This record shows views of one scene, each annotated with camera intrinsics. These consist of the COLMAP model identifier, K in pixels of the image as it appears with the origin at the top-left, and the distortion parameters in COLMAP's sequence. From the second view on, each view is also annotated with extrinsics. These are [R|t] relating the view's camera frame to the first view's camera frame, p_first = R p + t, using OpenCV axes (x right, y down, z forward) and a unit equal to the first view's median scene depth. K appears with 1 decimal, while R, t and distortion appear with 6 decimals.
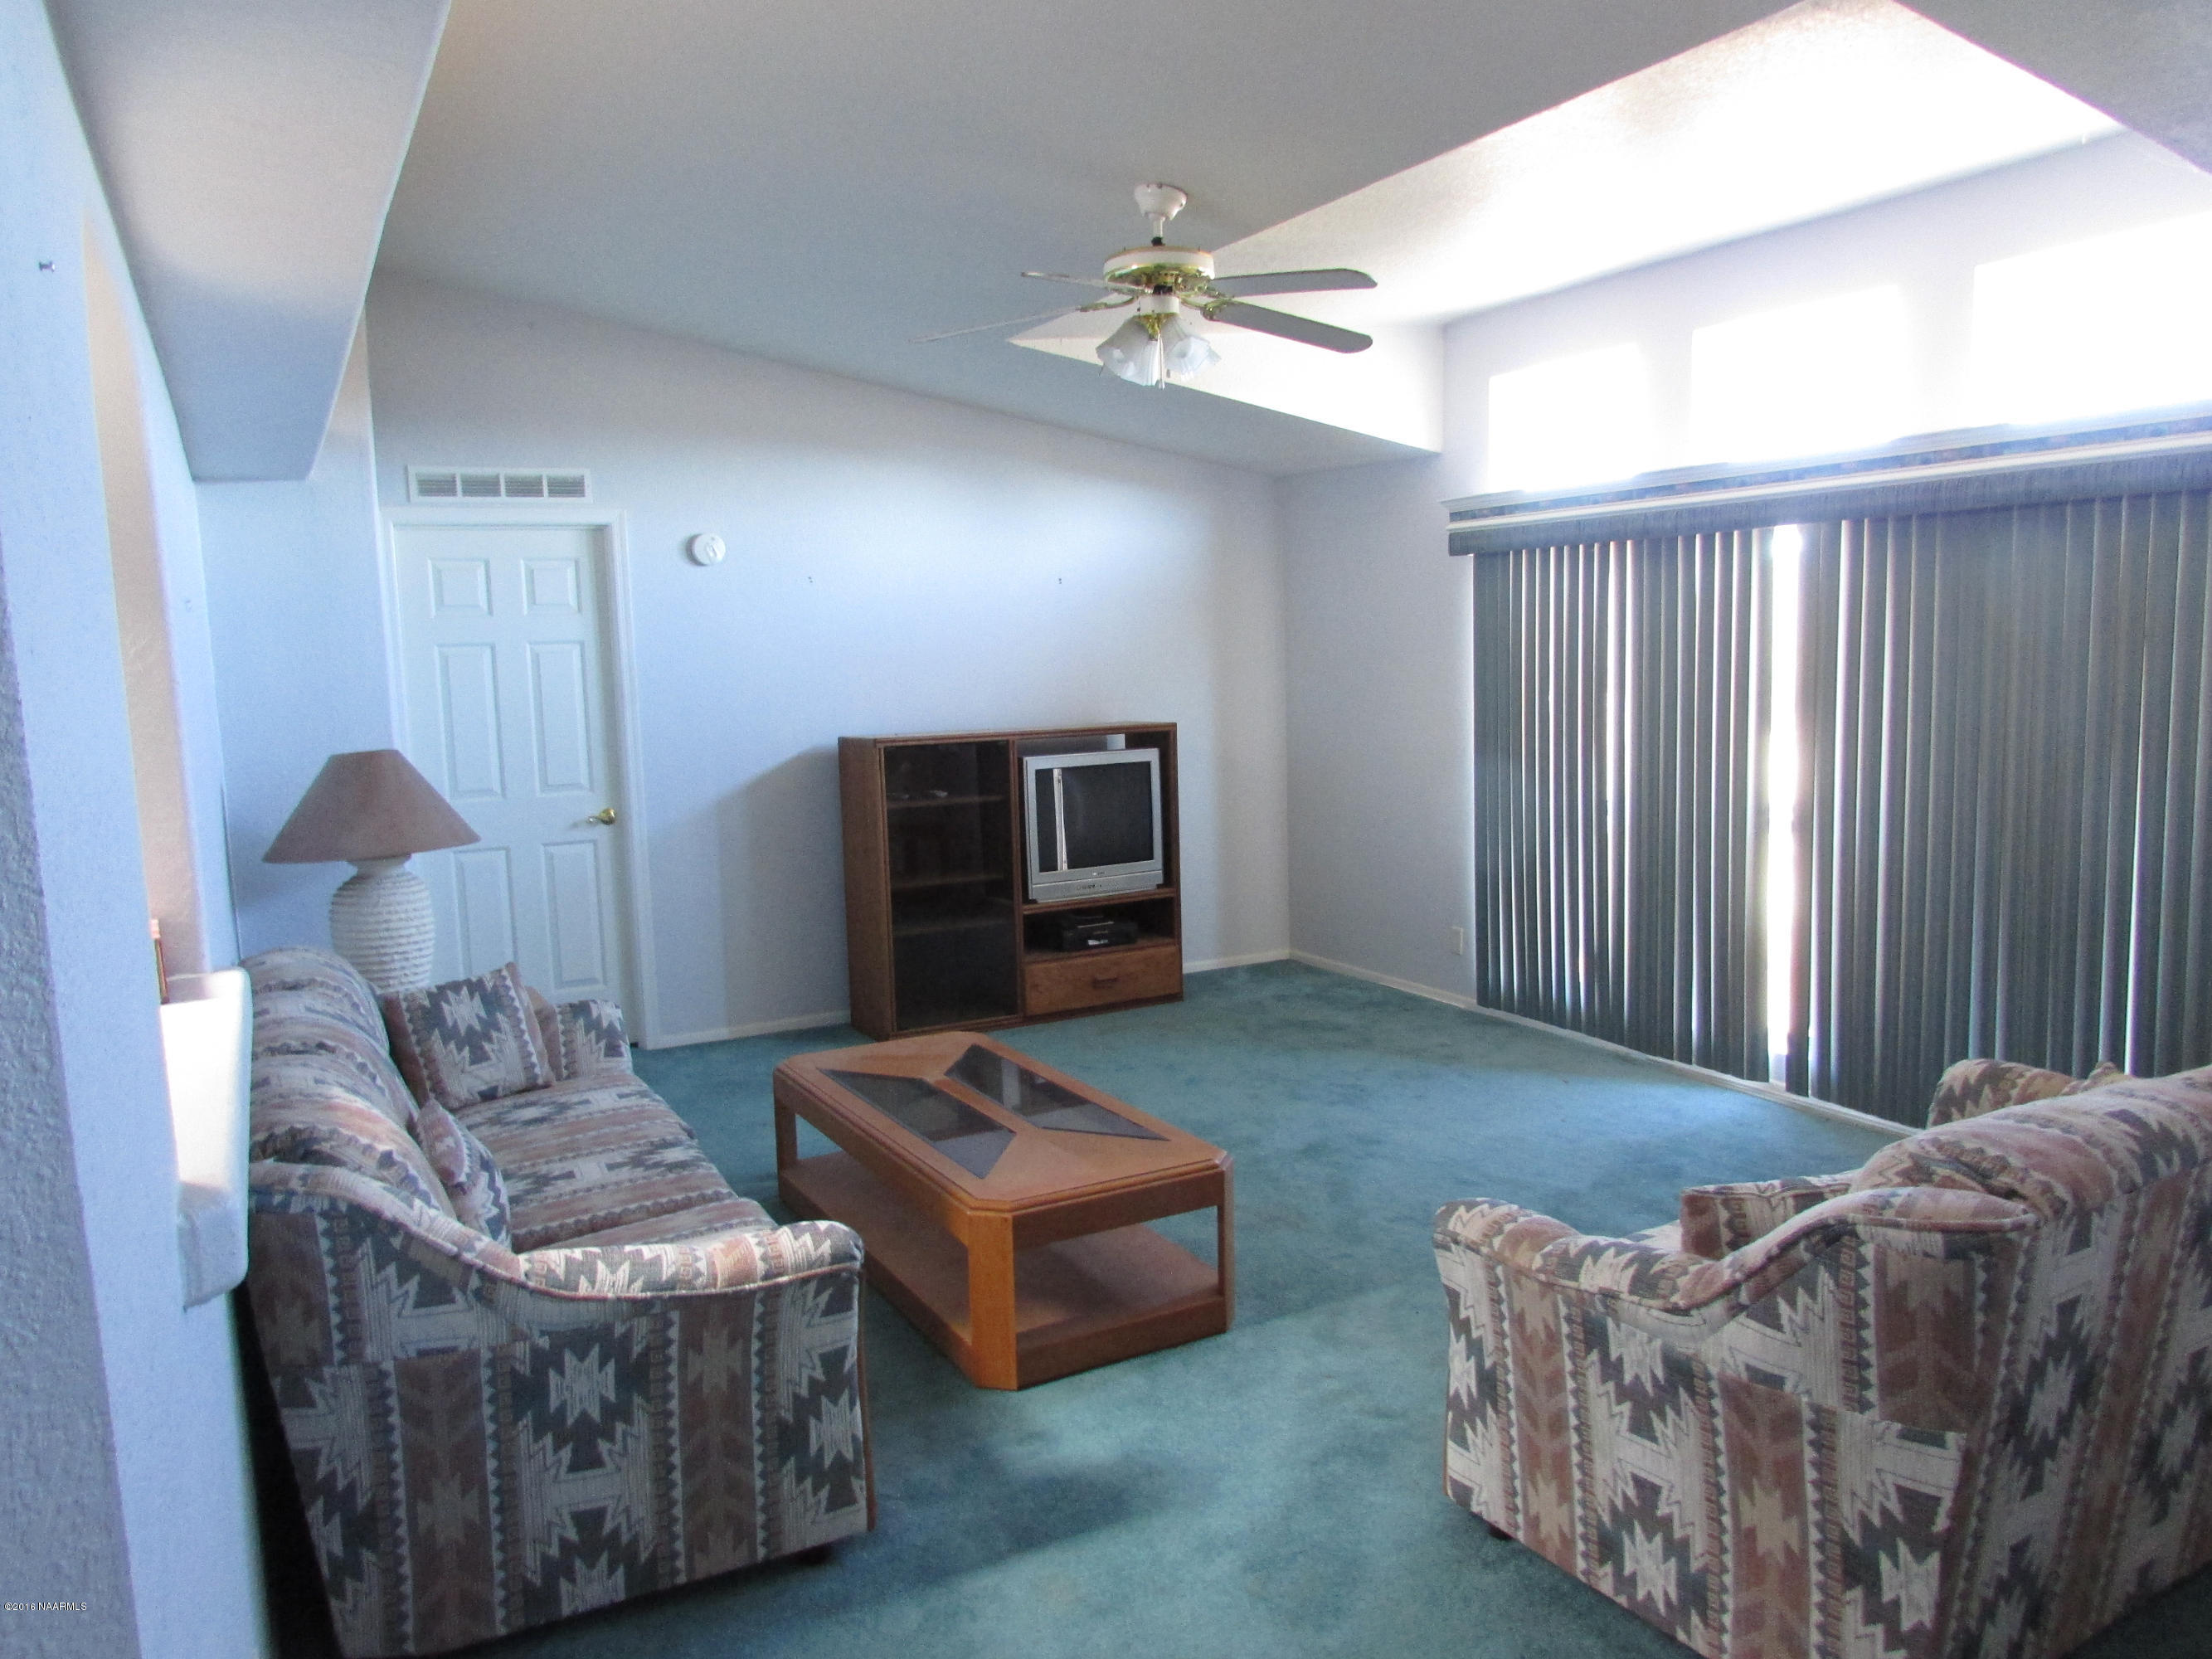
lens RADIAL K [[1558.9, 0, 1106.0], [0, 1558.9, 829.5], [0, 0, 1]] dist [-0.088207, 0.001344]
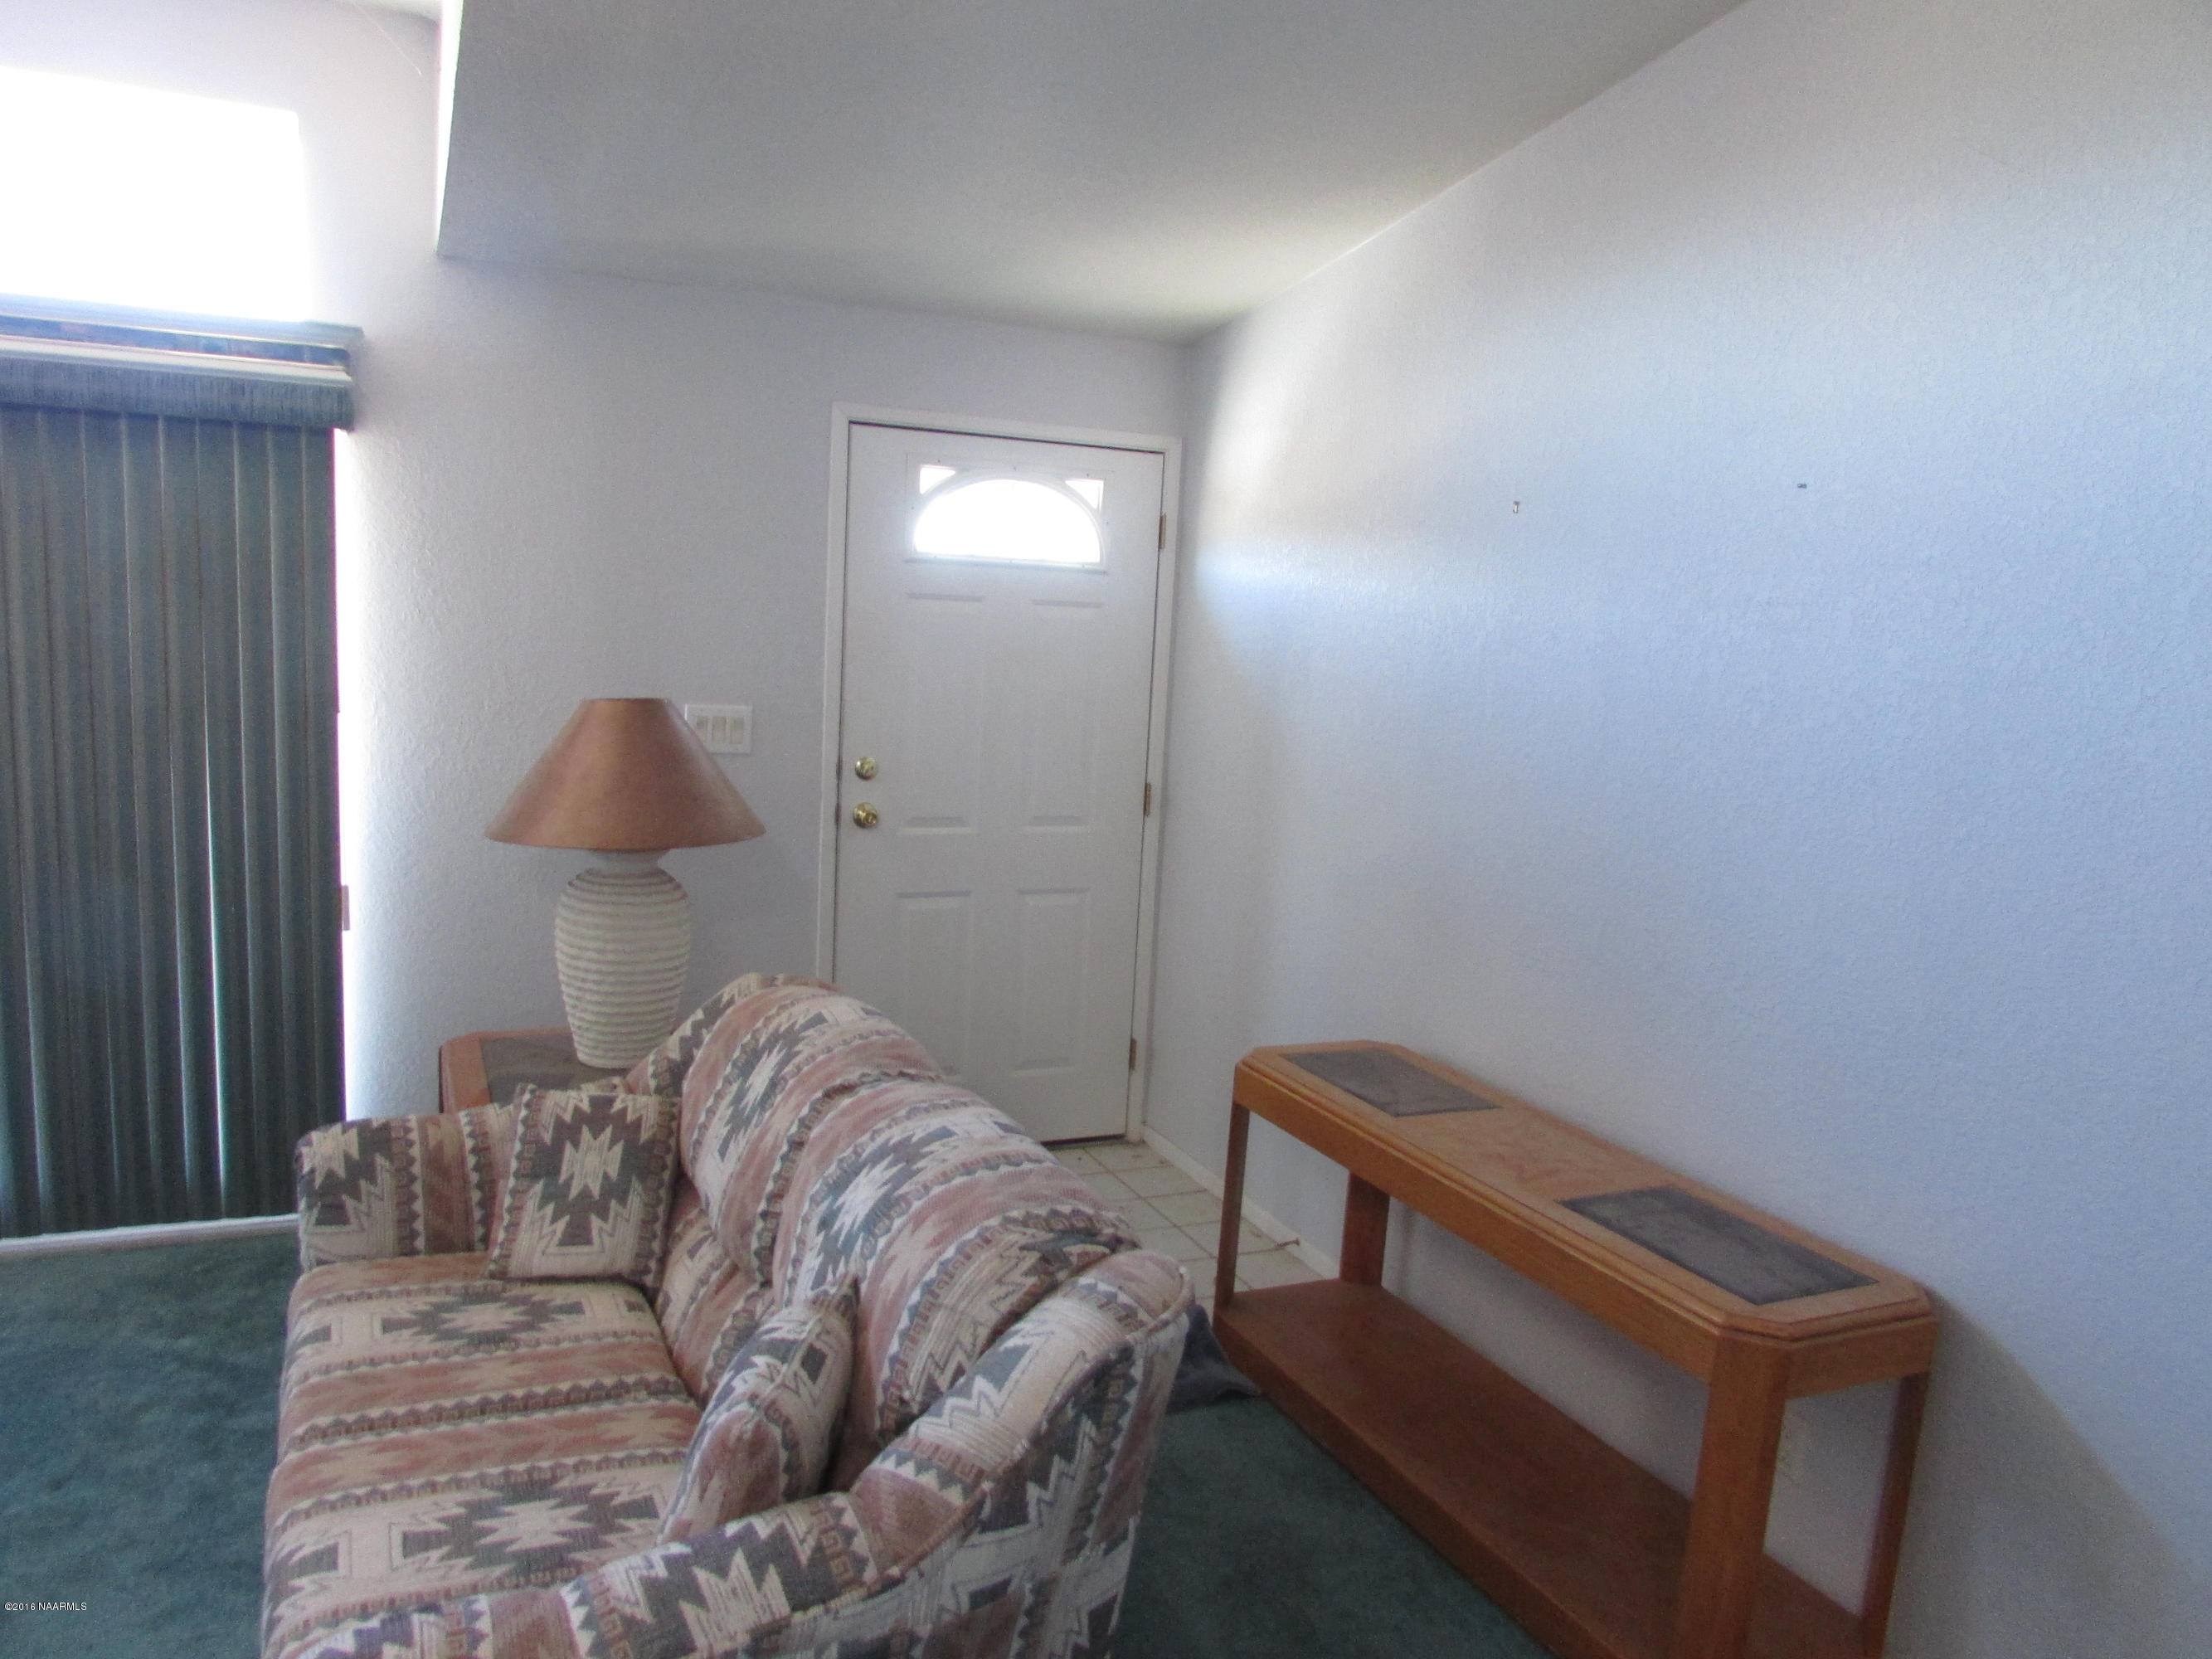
lens RADIAL K [[1515.4, 0, 1106.0], [0, 1515.4, 829.5], [0, 0, 1]] dist [-0.003966, -0.000038]
pose [[0.069357, -0.105019, 0.992049, -0.166647], [0.055453, 0.993312, 0.101276, -0.059474], [-0.996050, 0.047988, 0.074716, 0.493902]]
